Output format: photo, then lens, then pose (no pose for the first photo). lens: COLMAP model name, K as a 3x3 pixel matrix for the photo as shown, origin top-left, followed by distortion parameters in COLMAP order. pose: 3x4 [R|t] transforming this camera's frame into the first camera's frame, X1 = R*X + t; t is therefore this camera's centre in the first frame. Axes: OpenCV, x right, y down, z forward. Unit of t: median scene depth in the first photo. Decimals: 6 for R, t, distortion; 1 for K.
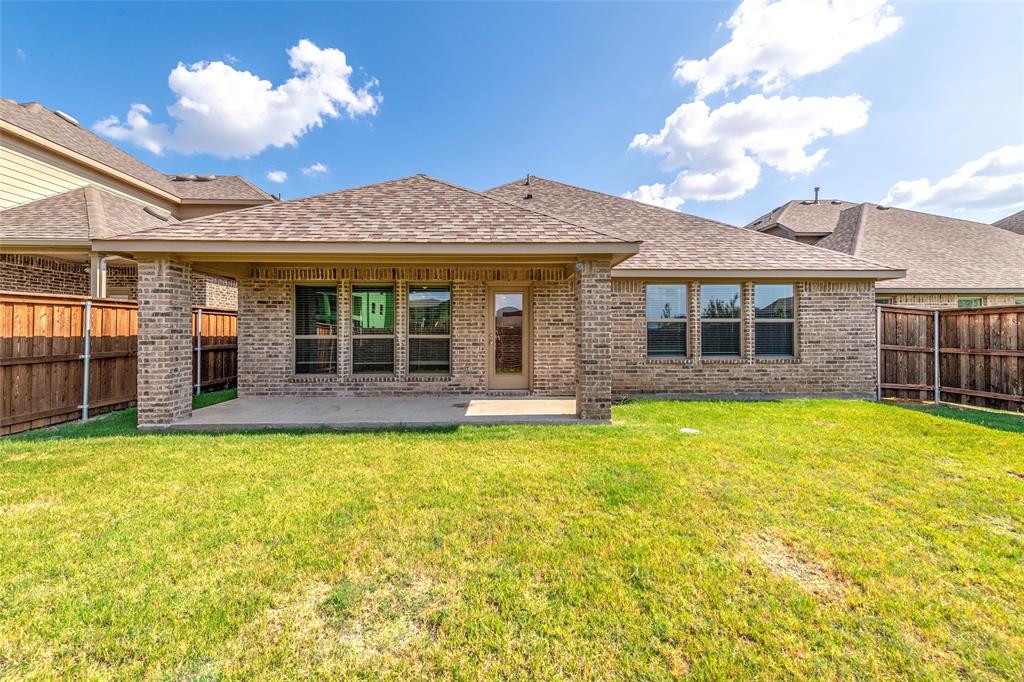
lens RADIAL K [[404.6, 0, 511.3], [0, 404.6, 330.1], [0, 0, 1]] dist [0.001896, -0.000441]
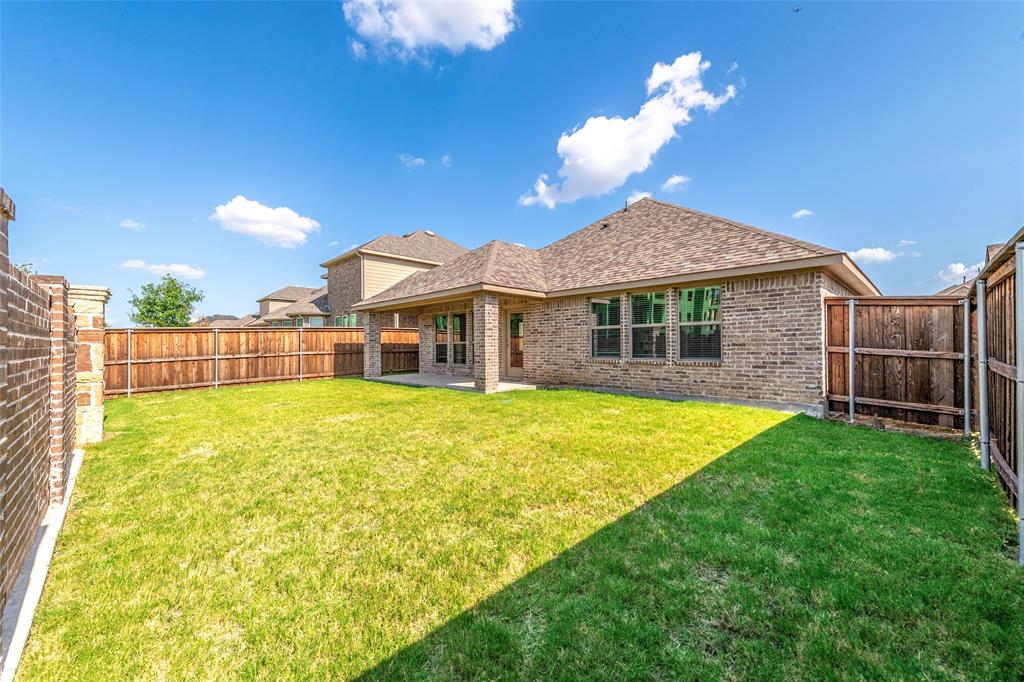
lens RADIAL K [[404.6, 0, 504.2], [0, 404.6, 345.2], [0, 0, 1]] dist [0.001896, -0.000441]
pose [[0.659209, -0.004517, -0.751947, 1.094898], [0.015726, 0.999846, 0.007781, 0.014714], [0.751796, -0.016955, 0.659178, -0.024667]]
